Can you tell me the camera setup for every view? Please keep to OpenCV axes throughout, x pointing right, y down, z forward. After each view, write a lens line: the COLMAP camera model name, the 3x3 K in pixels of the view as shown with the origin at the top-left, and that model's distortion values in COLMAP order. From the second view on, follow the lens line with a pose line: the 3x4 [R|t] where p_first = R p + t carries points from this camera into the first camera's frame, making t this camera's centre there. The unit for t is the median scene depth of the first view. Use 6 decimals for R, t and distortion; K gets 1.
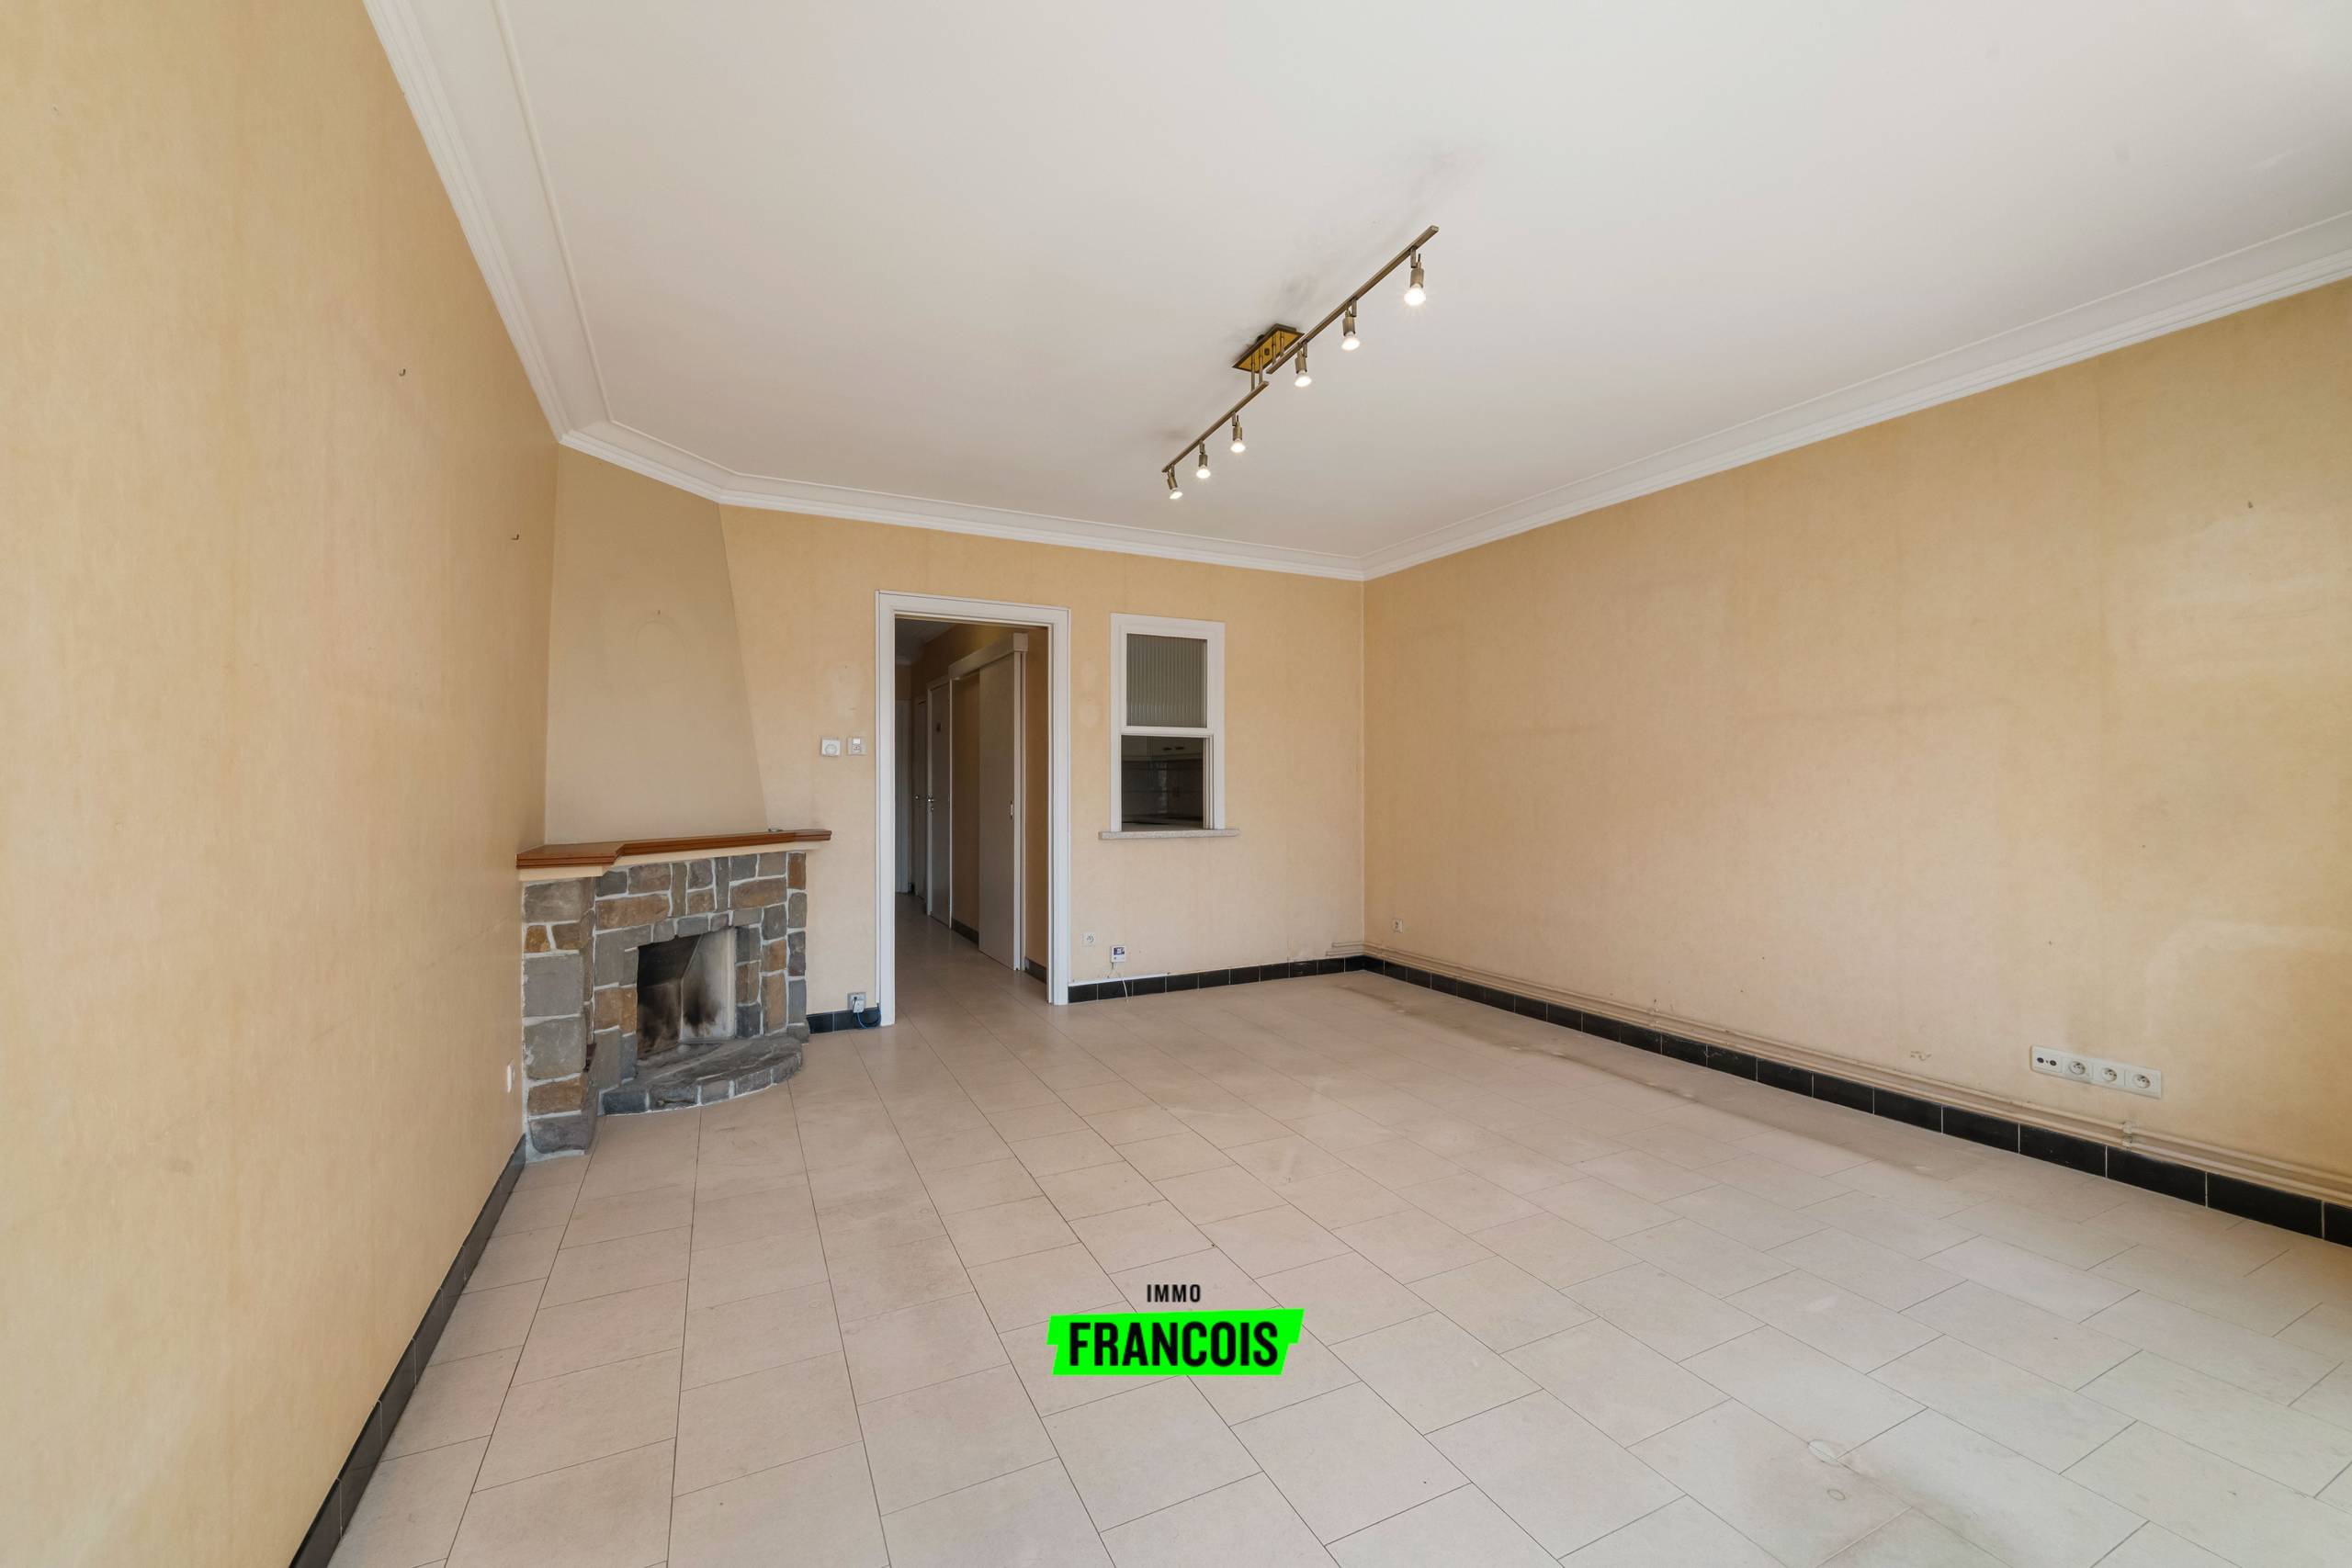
lens RADIAL K [[922.5, 0, 1187.5], [0, 922.5, 789.7], [0, 0, 1]] dist [0.000044, -0.000145]
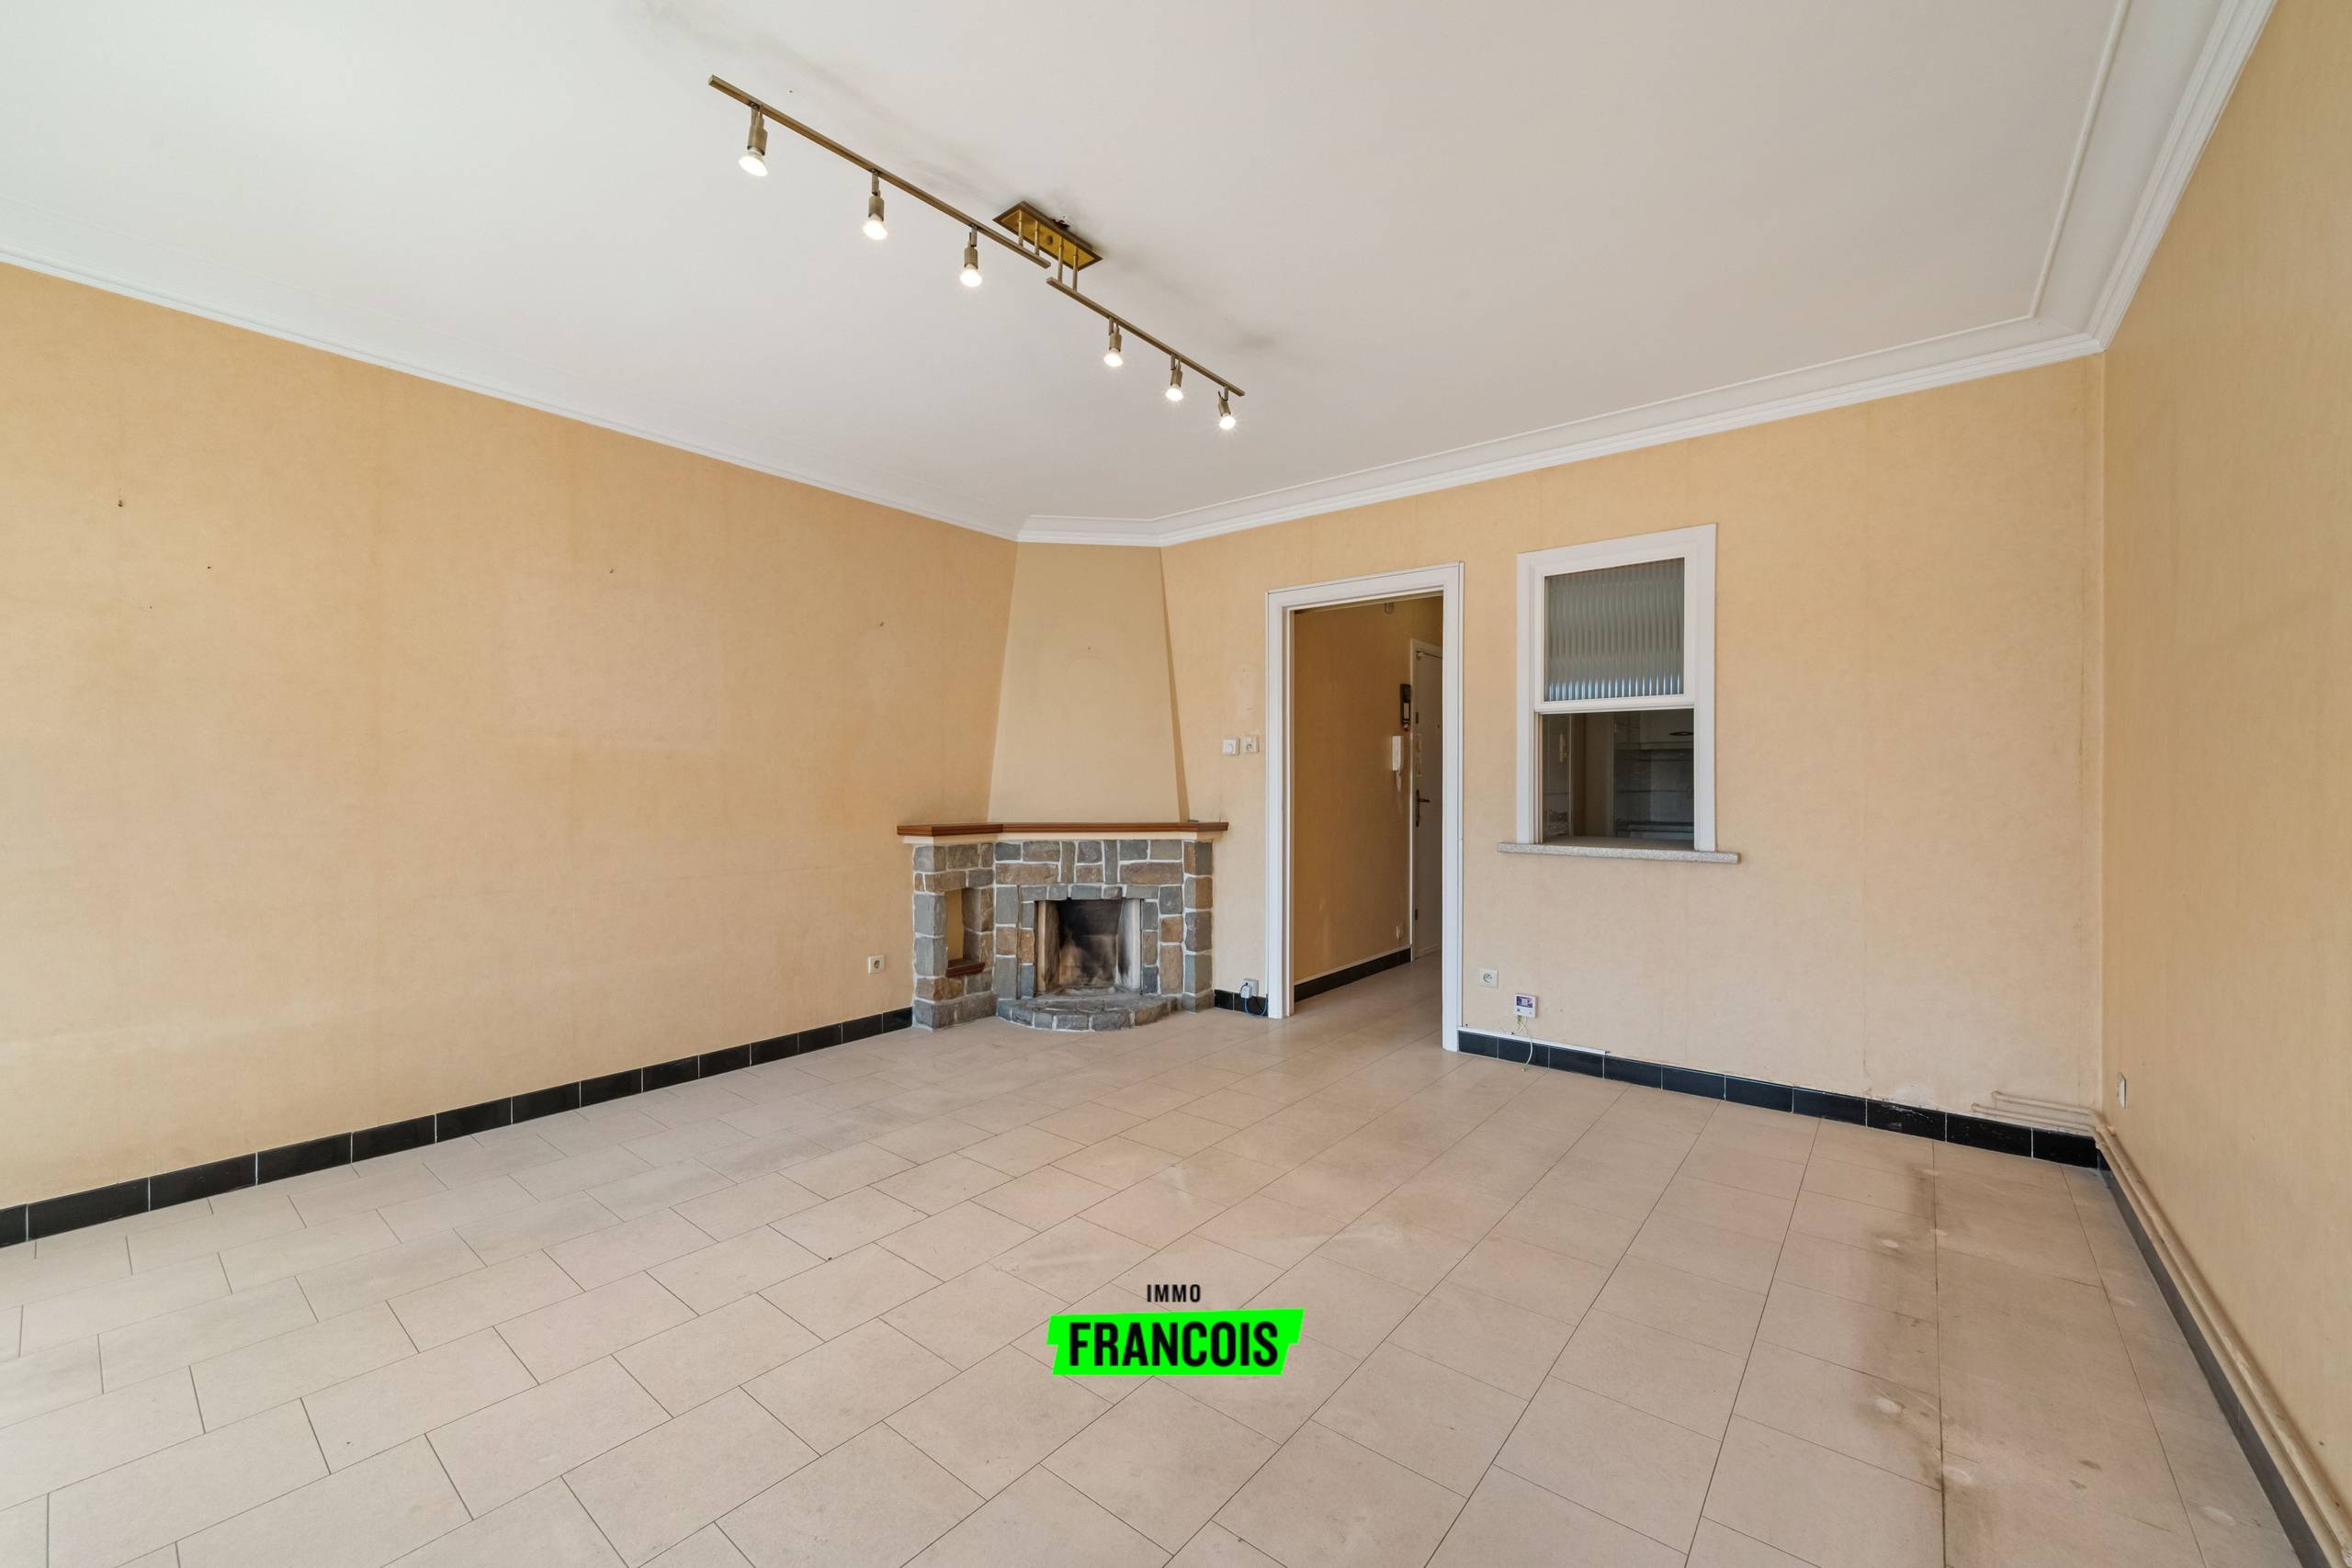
lens RADIAL K [[915.9, 0, 1183.4], [0, 915.9, 791.6], [0, 0, 1]] dist [-0.001417, -0.000187]
pose [[0.419399, 0.010173, -0.907745, 0.638034], [-0.004718, 0.999948, 0.009027, -0.002925], [0.907790, 0.000497, 0.419425, 0.569146]]
